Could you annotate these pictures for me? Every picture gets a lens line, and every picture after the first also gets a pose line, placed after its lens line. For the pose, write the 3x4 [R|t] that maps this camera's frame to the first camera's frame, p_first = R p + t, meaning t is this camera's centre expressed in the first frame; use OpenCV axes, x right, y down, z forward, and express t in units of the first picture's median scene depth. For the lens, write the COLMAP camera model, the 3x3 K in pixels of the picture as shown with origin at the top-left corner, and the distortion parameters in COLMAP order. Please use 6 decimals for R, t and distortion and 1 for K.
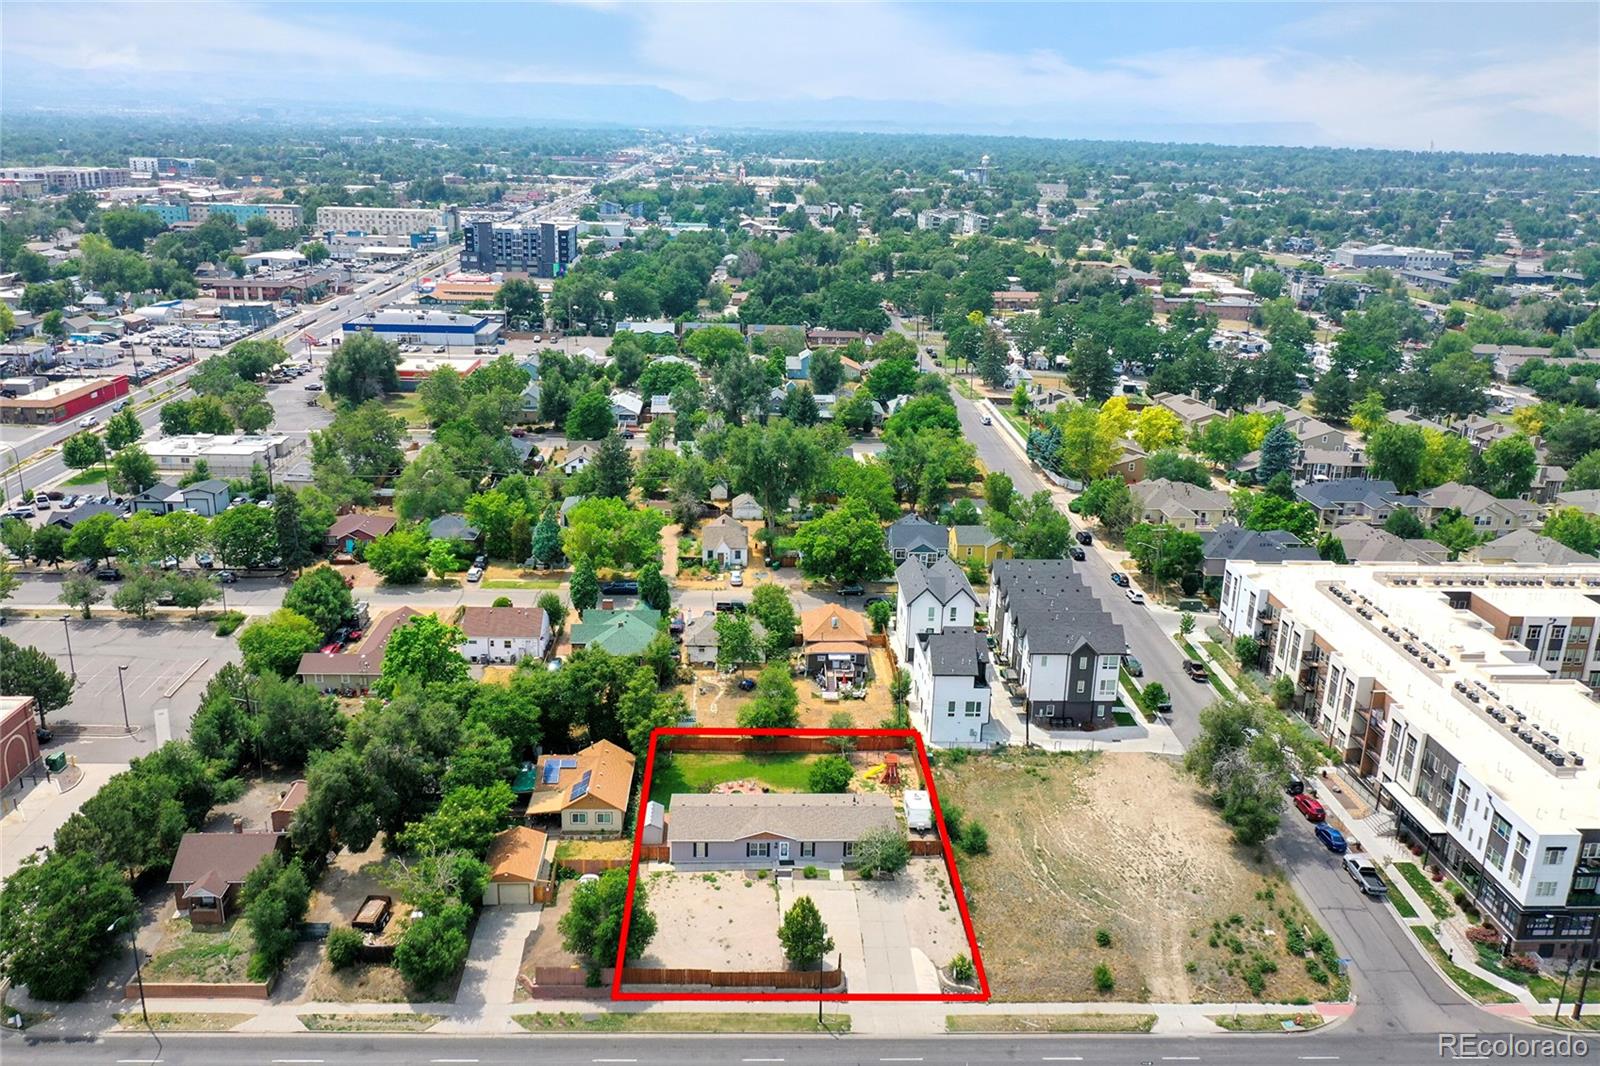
lens RADIAL K [[1246.1, 0, 798.0], [0, 1246.1, 539.1], [0, 0, 1]] dist [-0.008037, 0.010136]
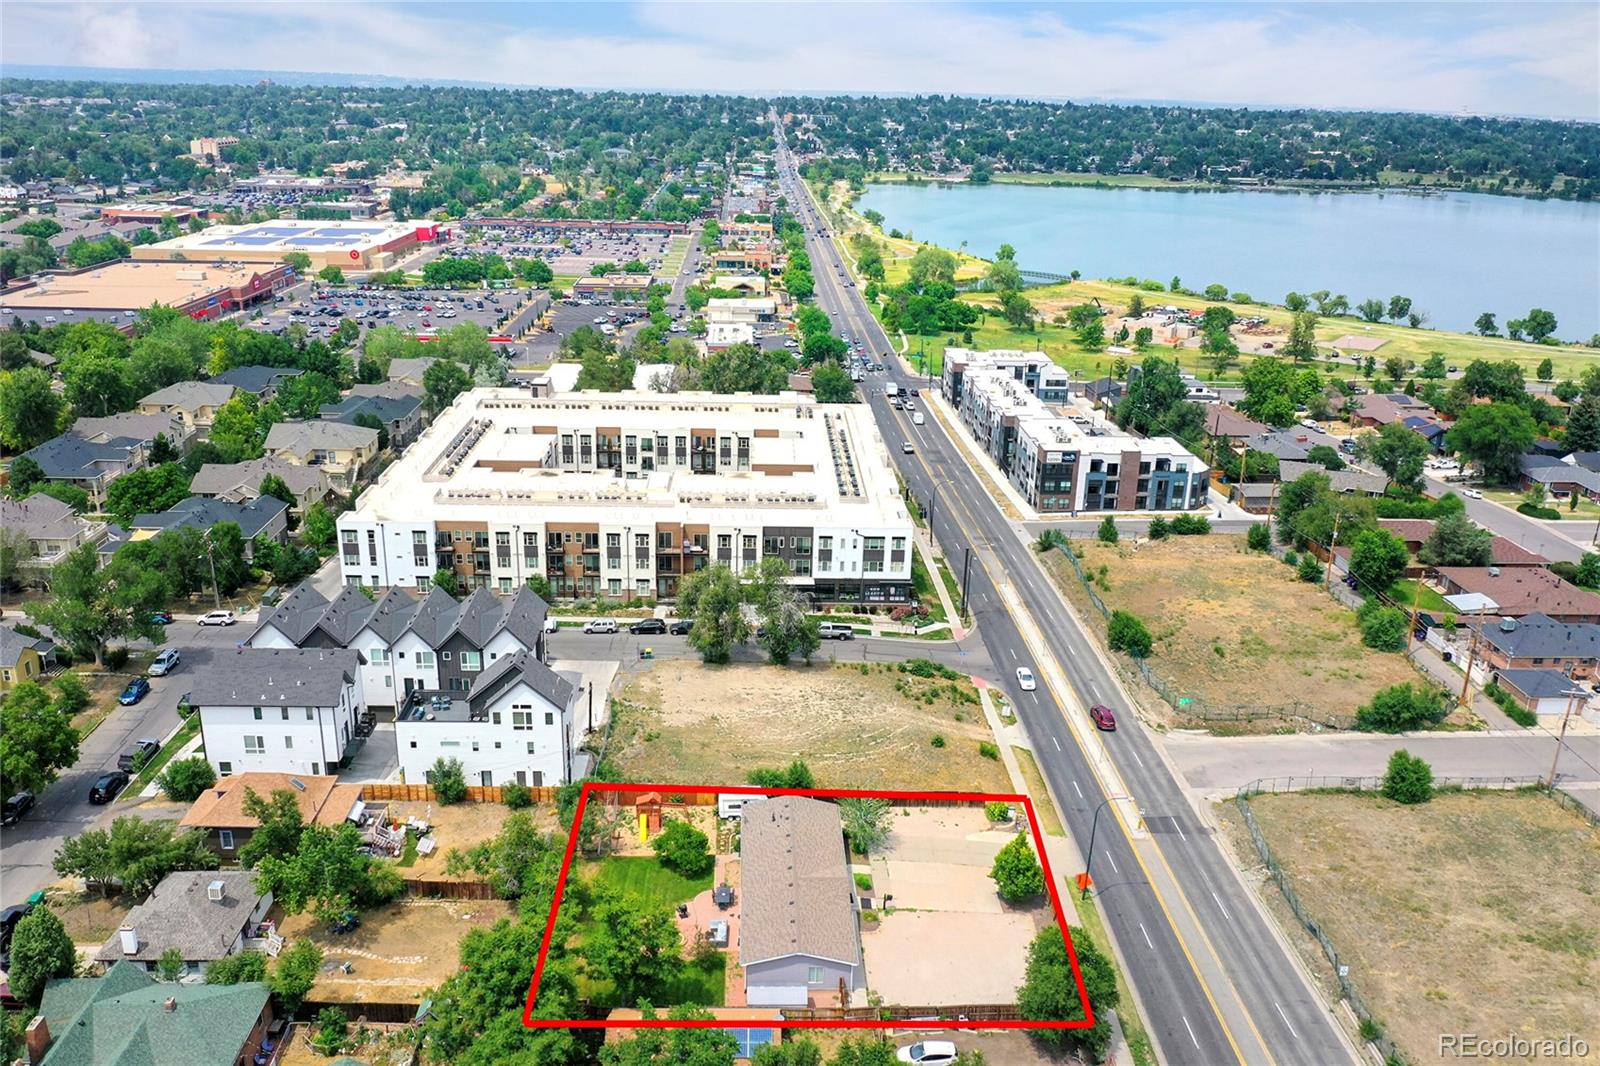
lens RADIAL K [[1250.4, 0, 800.0], [0, 1250.4, 533.0], [0, 0, 1]] dist [-0.004047, 0.002201]
pose [[-0.003787, -0.341335, 0.939934, -0.716790], [0.269798, 0.904736, 0.329640, -0.256058], [-0.962909, 0.254841, 0.088666, 0.836834]]
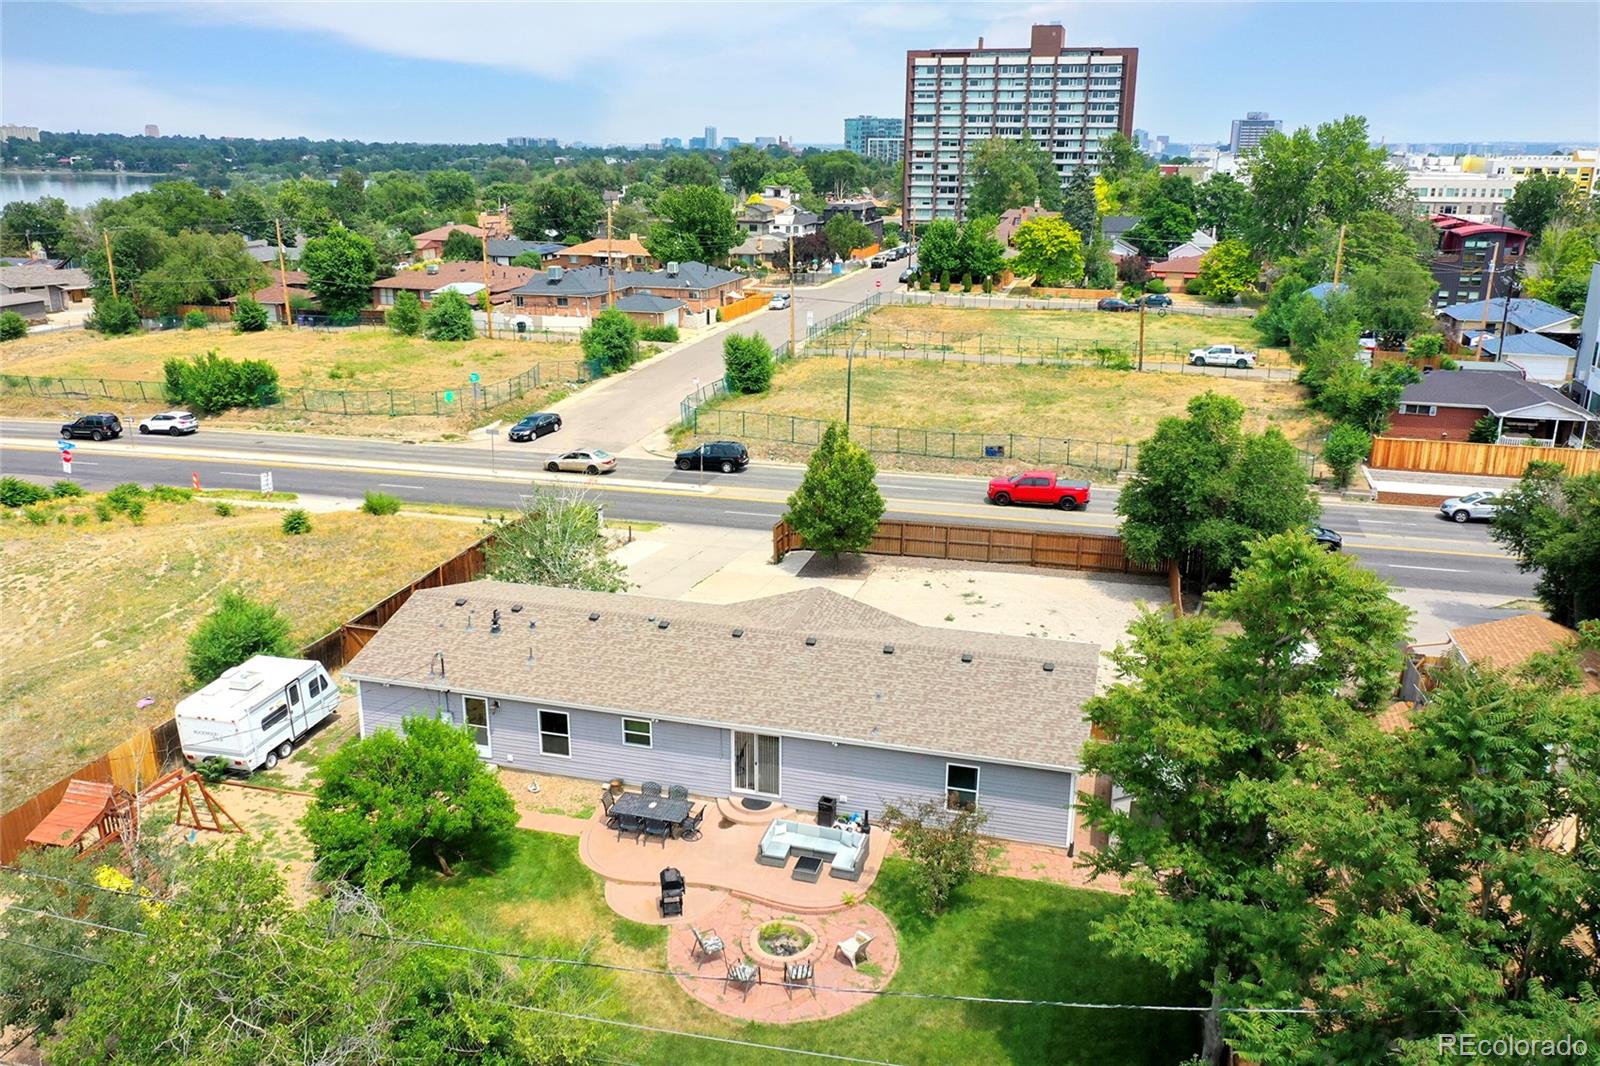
lens RADIAL K [[1246.1, 0, 798.0], [0, 1246.1, 539.1], [0, 0, 1]] dist [-0.008037, 0.010136]
pose [[-0.957152, -0.105540, 0.269669, -0.115006], [0.065012, 0.829139, 0.555249, 0.024237], [-0.282194, 0.548989, -0.786751, 1.193996]]
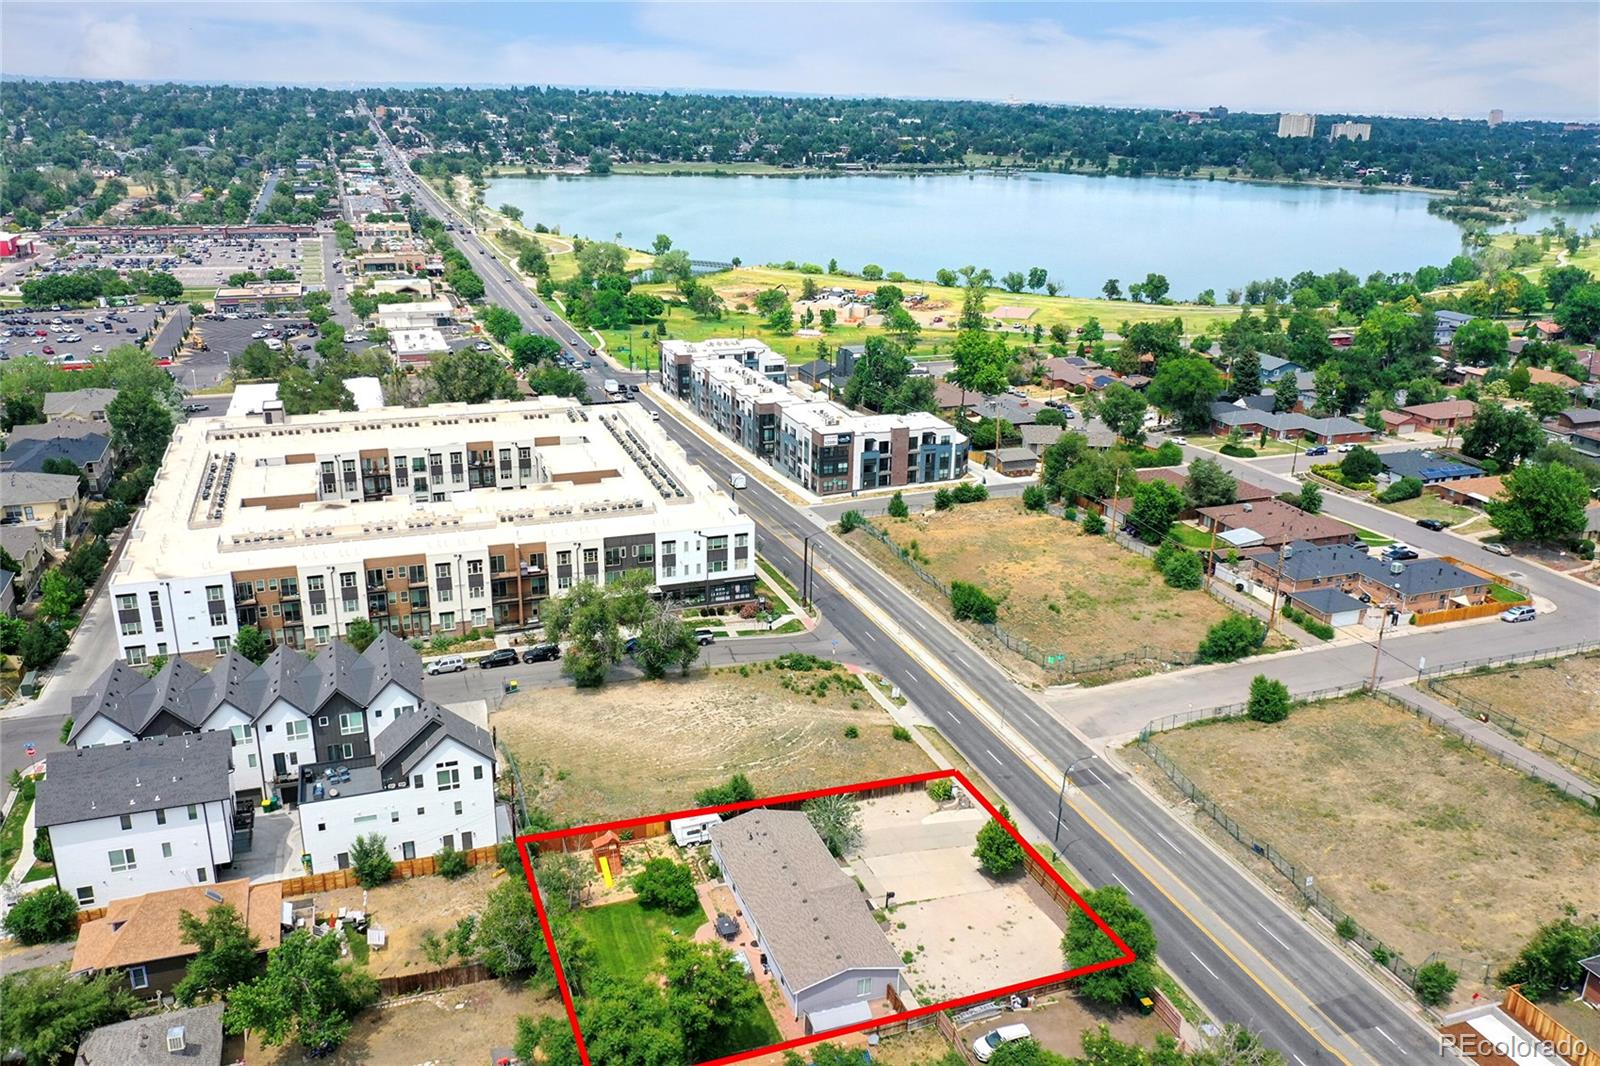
lens RADIAL K [[1250.4, 0, 800.0], [0, 1250.4, 533.0], [0, 0, 1]] dist [-0.004047, 0.002201]
pose [[-0.311556, -0.330053, 0.891065, -0.653824], [0.256489, 0.873722, 0.413309, -0.309078], [-0.914957, 0.357317, -0.187559, 1.037955]]
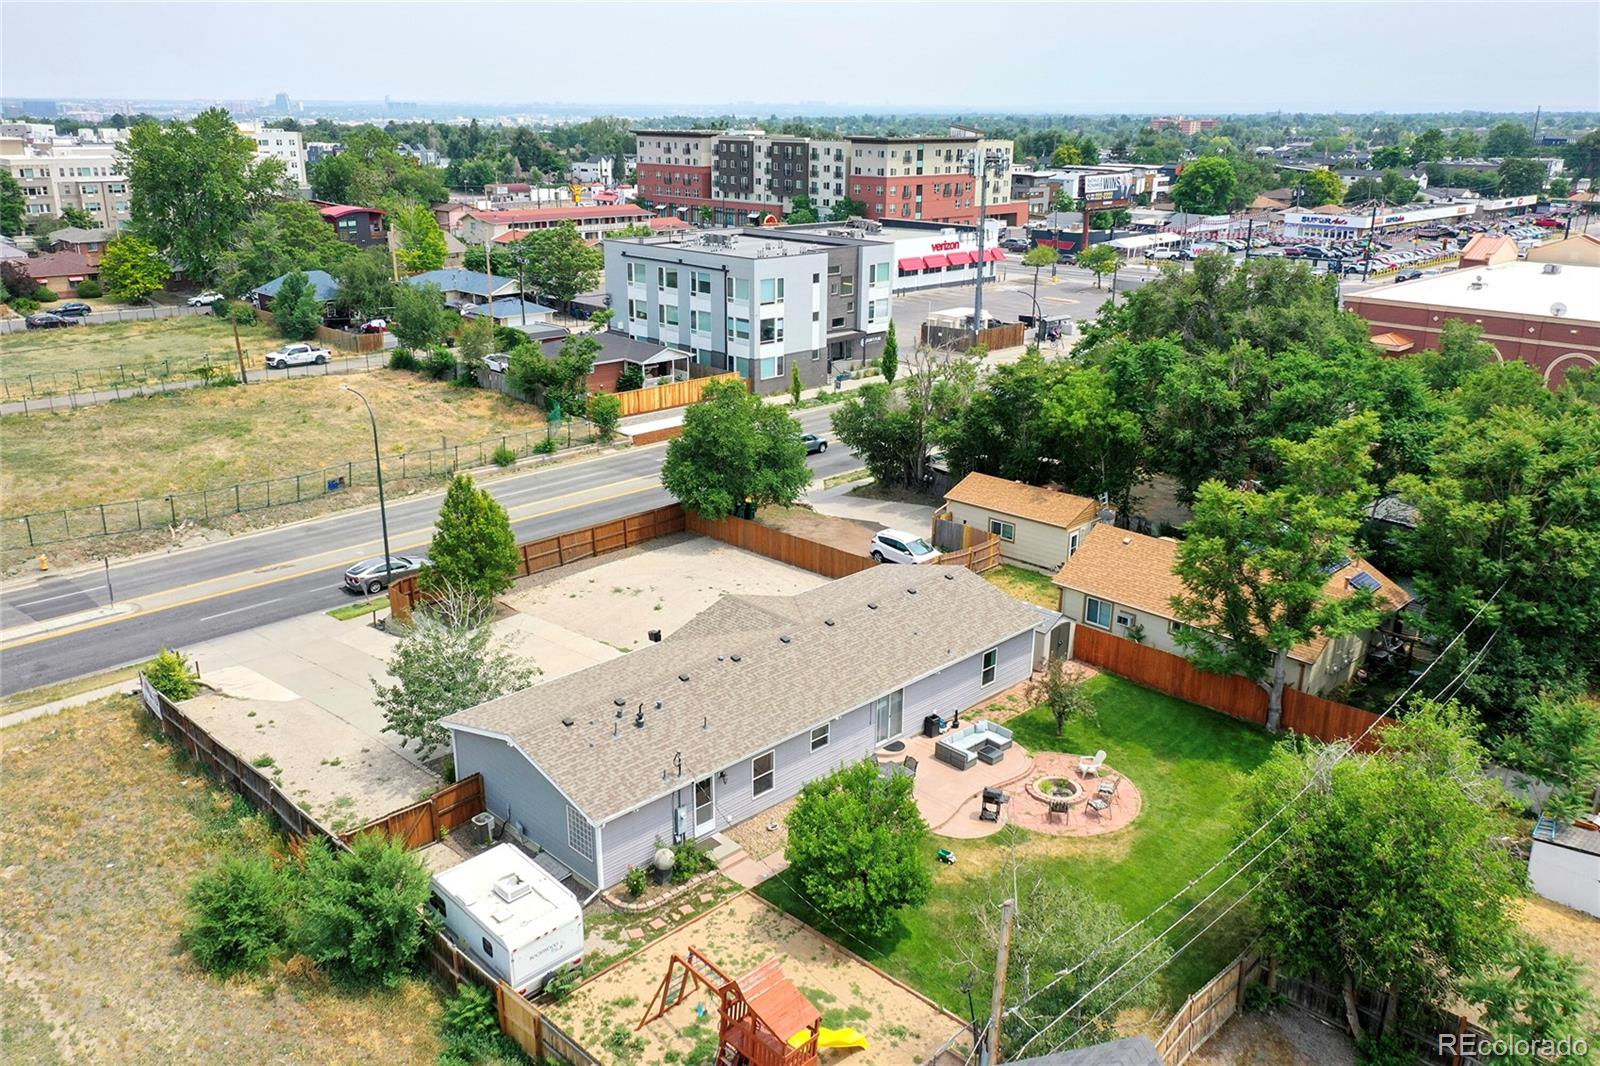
lens RADIAL K [[1246.1, 0, 798.0], [0, 1246.1, 539.1], [0, 0, 1]] dist [-0.008037, 0.010136]
pose [[-0.728579, 0.198758, -0.655491, 0.205753], [-0.218408, 0.839609, 0.497347, 0.007572], [0.649208, 0.505521, -0.568311, 1.163246]]
